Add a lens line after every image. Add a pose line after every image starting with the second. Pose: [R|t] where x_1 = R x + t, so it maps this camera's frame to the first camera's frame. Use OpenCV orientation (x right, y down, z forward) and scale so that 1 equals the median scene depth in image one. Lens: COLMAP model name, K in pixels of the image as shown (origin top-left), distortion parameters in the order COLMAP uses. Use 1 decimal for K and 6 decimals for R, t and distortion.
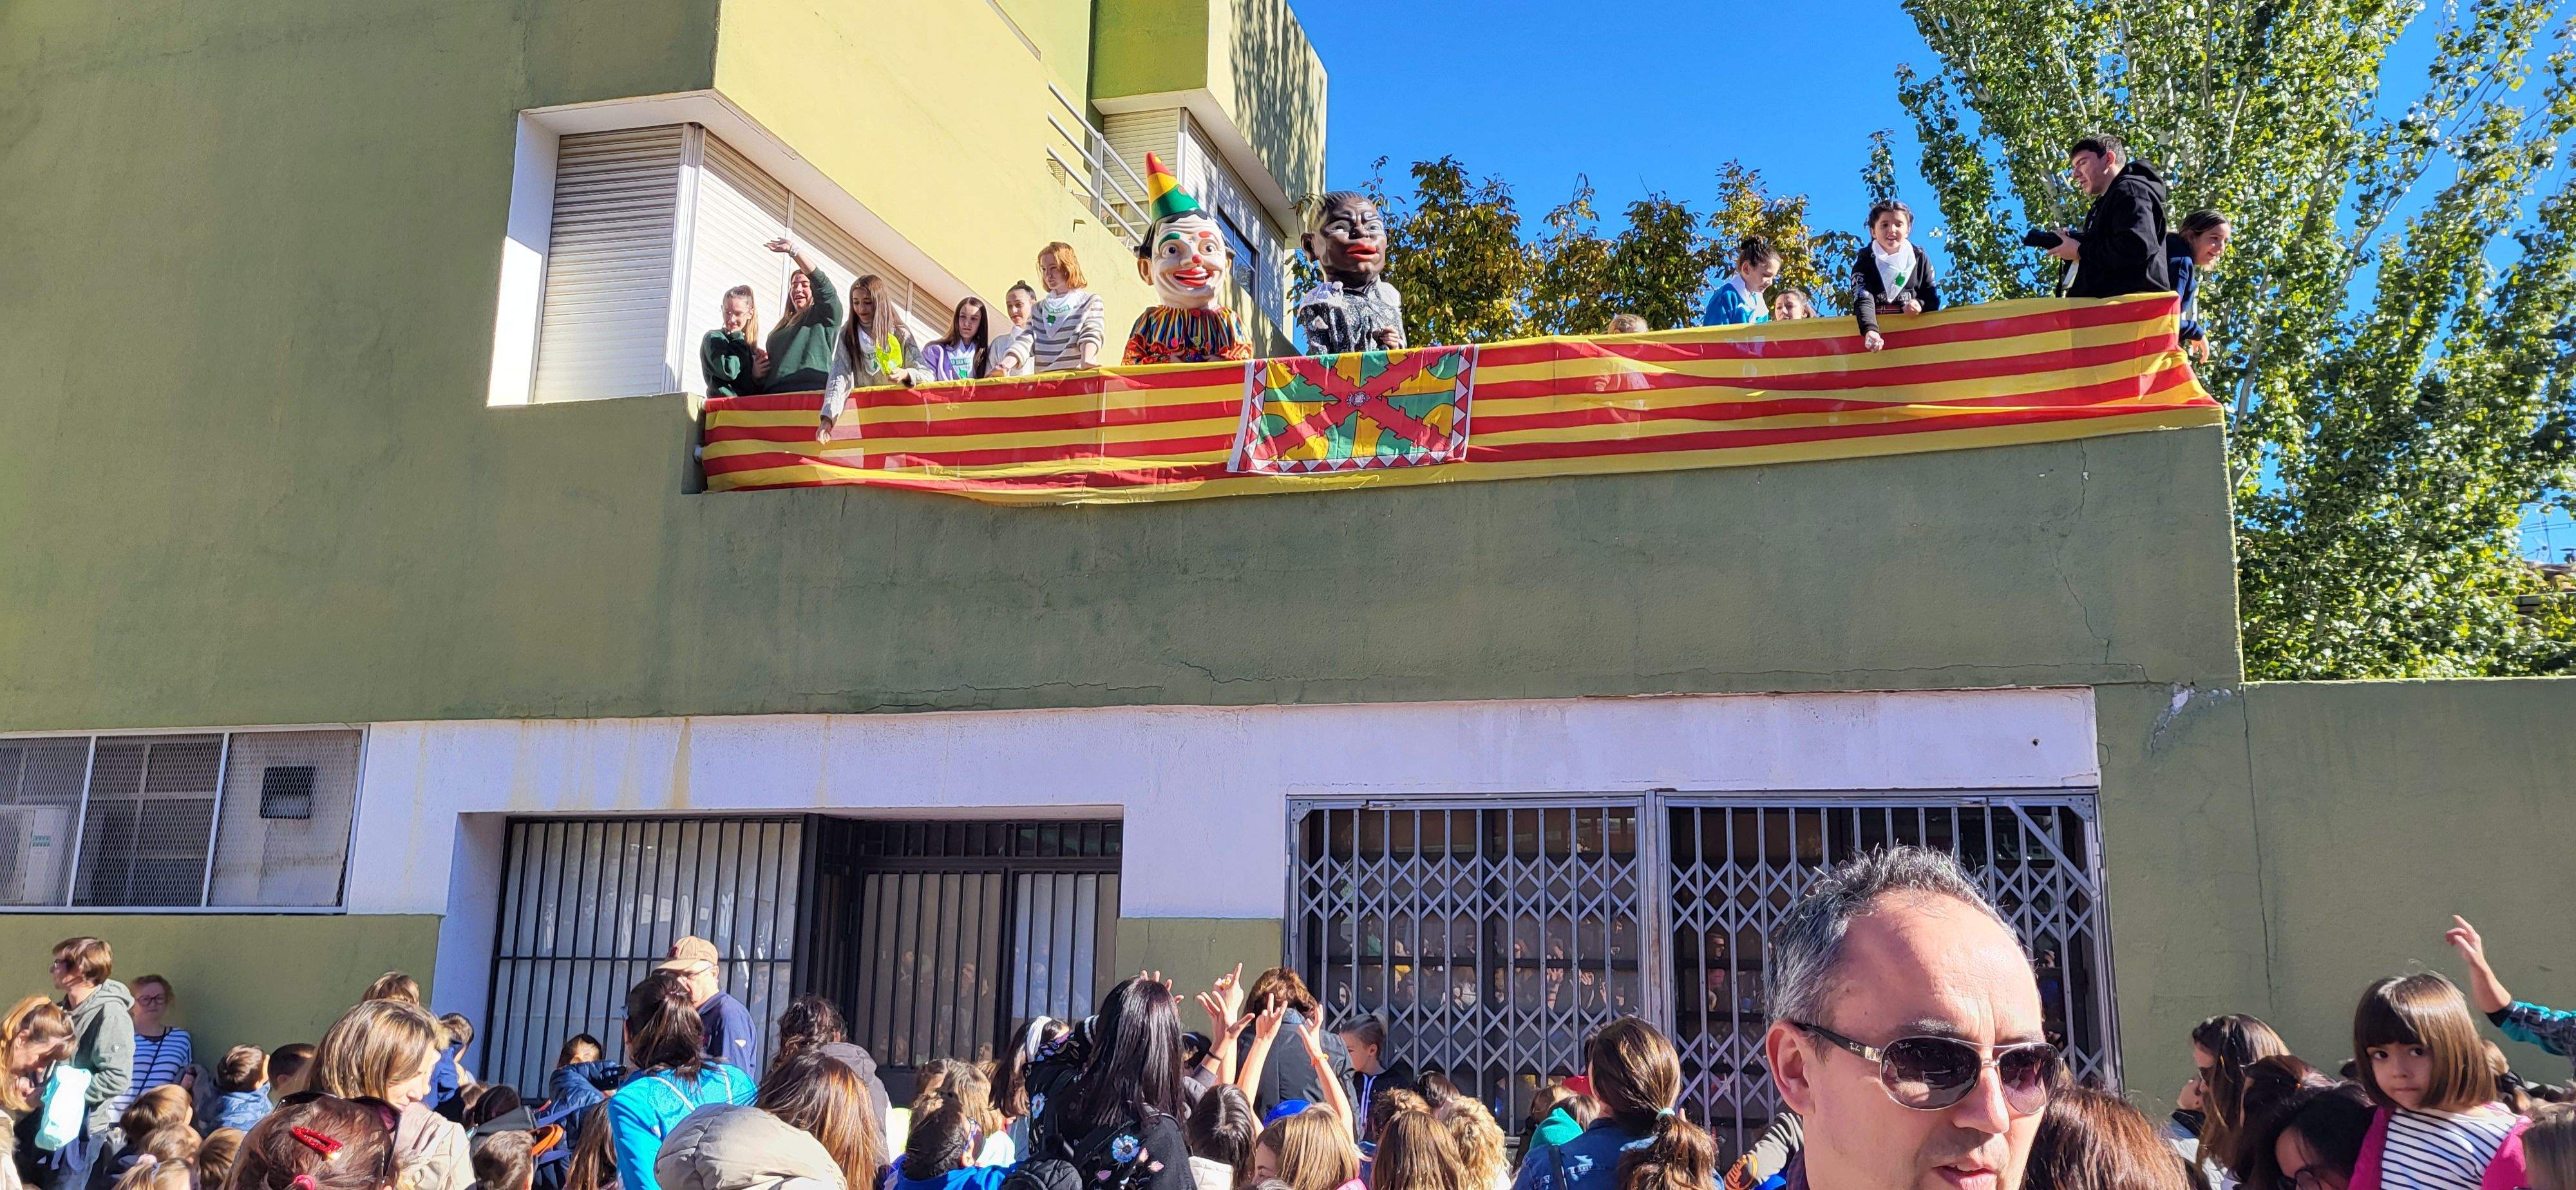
lens RADIAL K [[1923.9, 0, 1323.7], [0, 1923.9, 548.7], [0, 0, 1]] dist [0.050255, -0.050065]
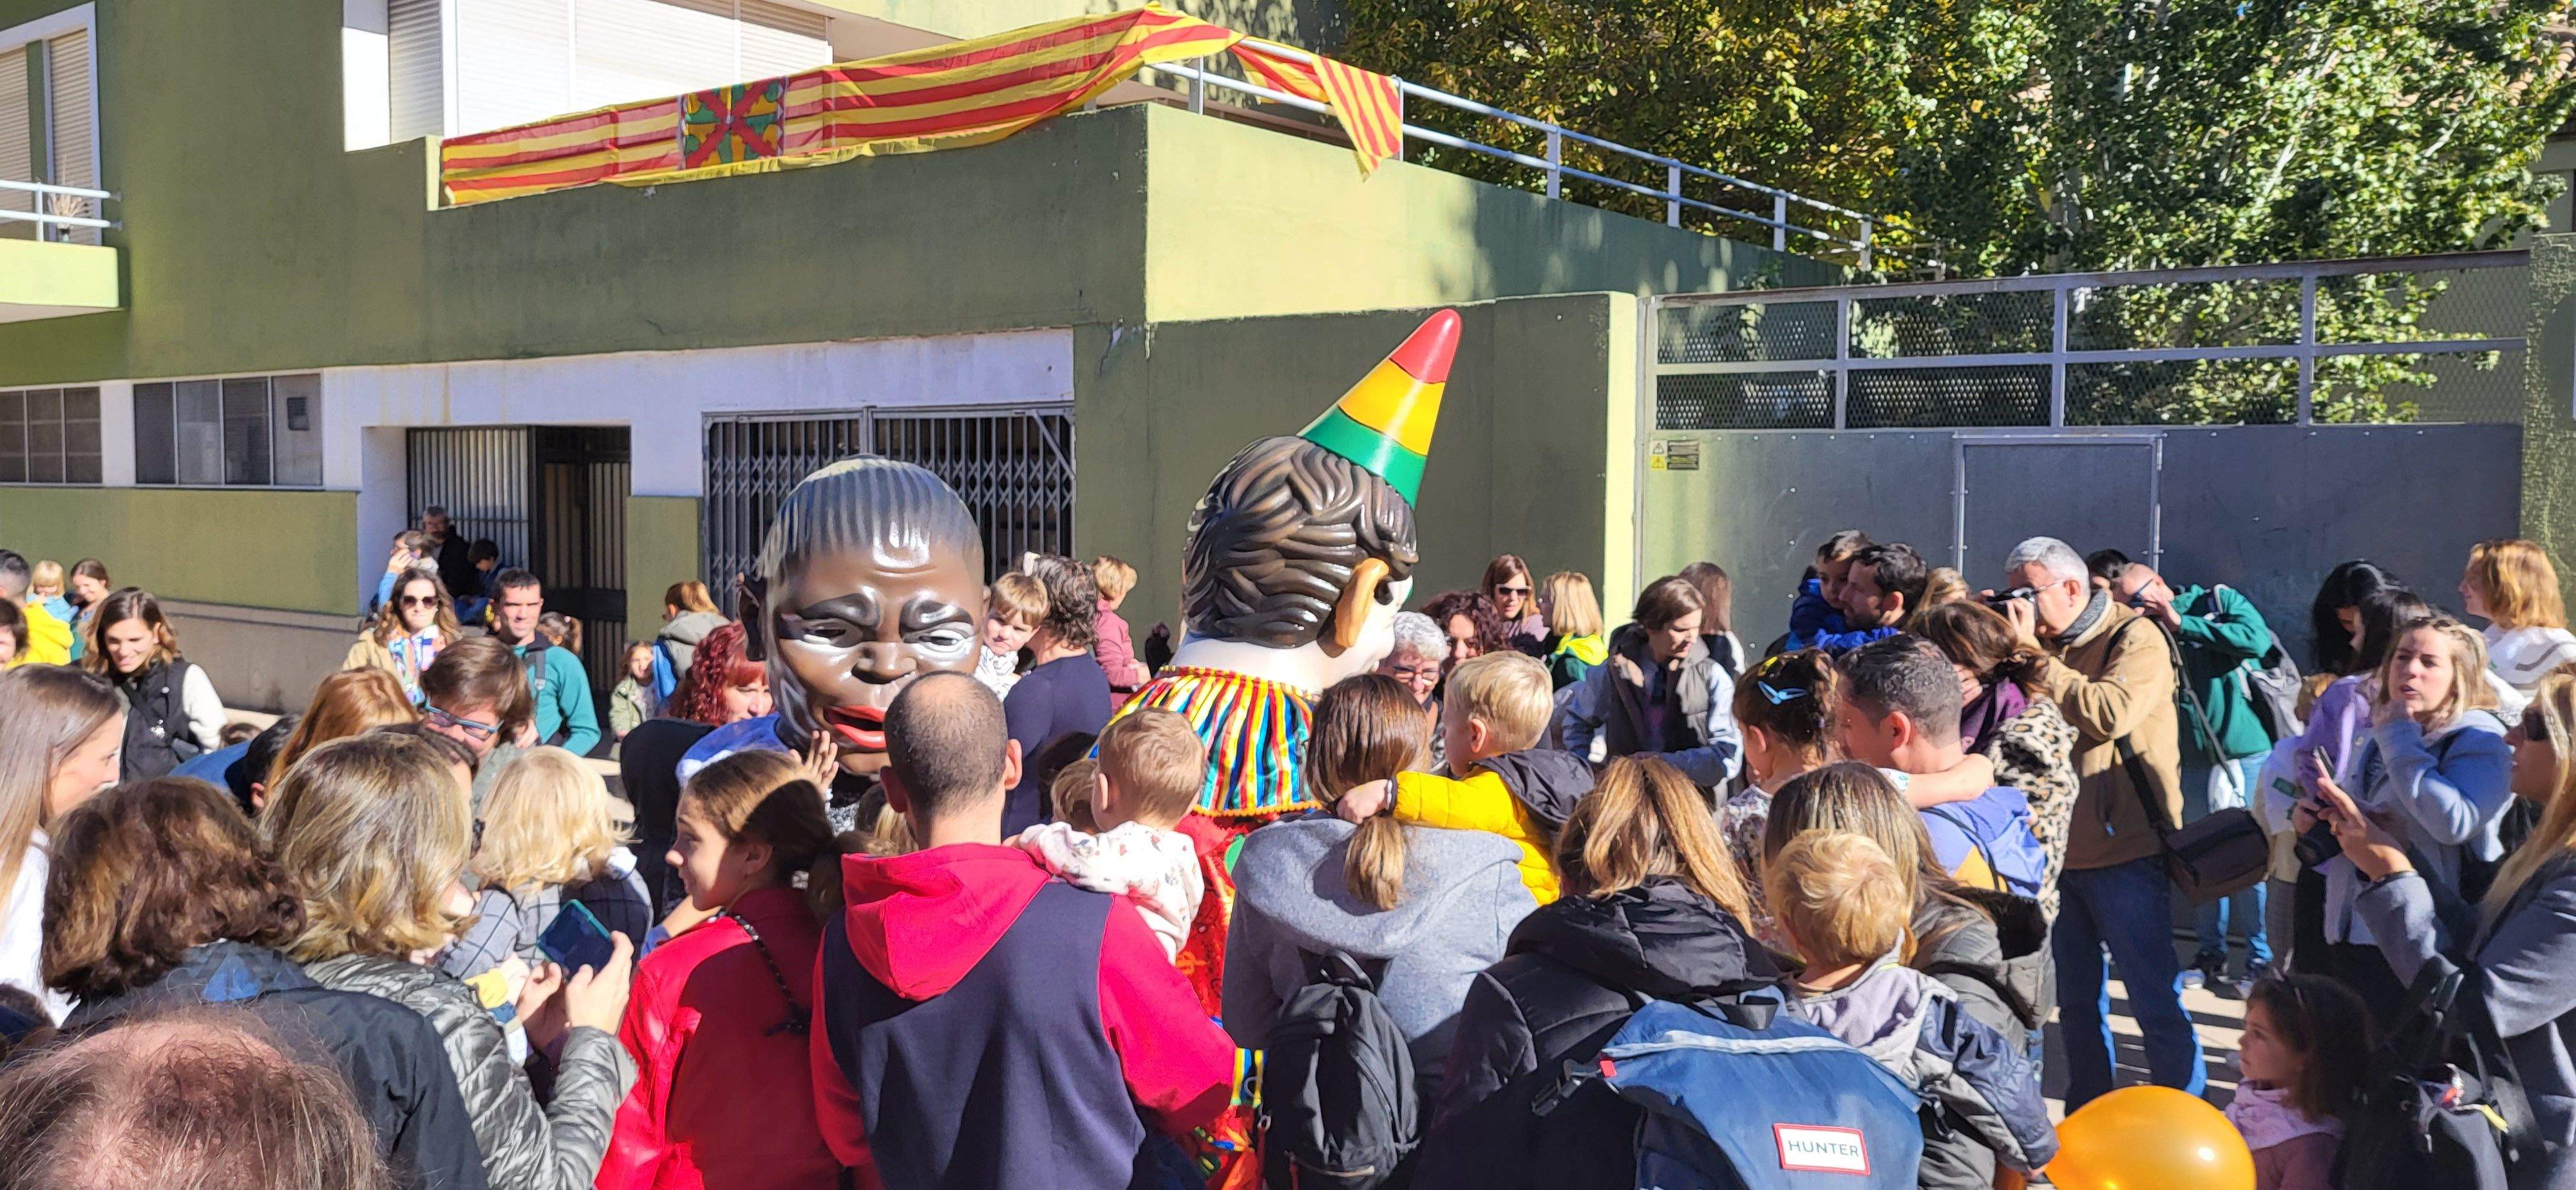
lens RADIAL K [[1923.9, 0, 1323.7], [0, 1923.9, 548.7], [0, 0, 1]] dist [0.050255, -0.050065]
pose [[0.930493, 0.005734, -0.366266, 0.921520], [0.080057, 0.972523, 0.218609, -0.050128], [0.357455, -0.232736, 0.904466, -0.158677]]
